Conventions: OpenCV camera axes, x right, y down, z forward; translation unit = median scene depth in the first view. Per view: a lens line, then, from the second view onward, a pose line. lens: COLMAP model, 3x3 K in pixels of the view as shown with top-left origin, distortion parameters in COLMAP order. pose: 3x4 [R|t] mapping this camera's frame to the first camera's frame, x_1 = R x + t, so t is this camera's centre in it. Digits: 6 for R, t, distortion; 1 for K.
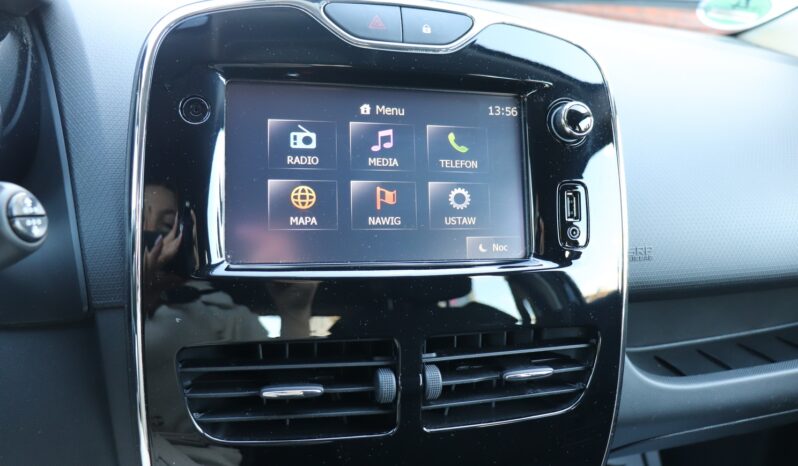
lens RADIAL K [[658.7, 0, 399.0], [0, 658.7, 233.0], [0, 0, 1]] dist [-0.179782, 0.155235]
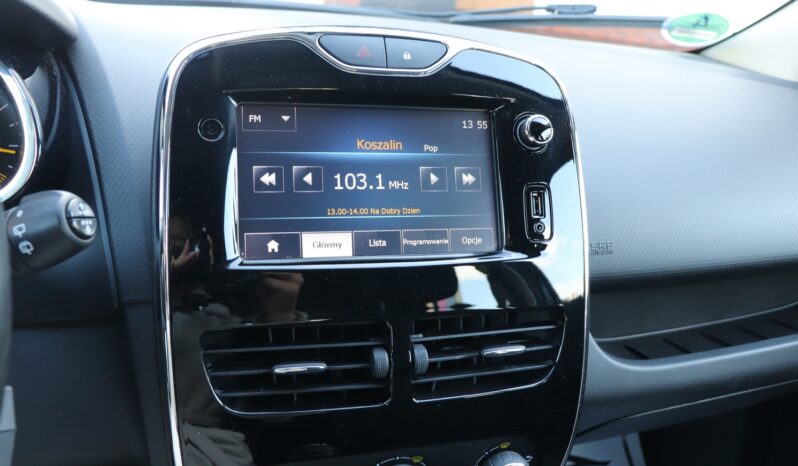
lens RADIAL K [[658.7, 0, 399.0], [0, 658.7, 233.0], [0, 0, 1]] dist [-0.179782, 0.155235]
pose [[0.999470, -0.026420, 0.019036, -0.002459], [0.027021, 0.999120, -0.032069, 0.040095], [-0.018172, 0.032567, 0.999304, -0.157147]]
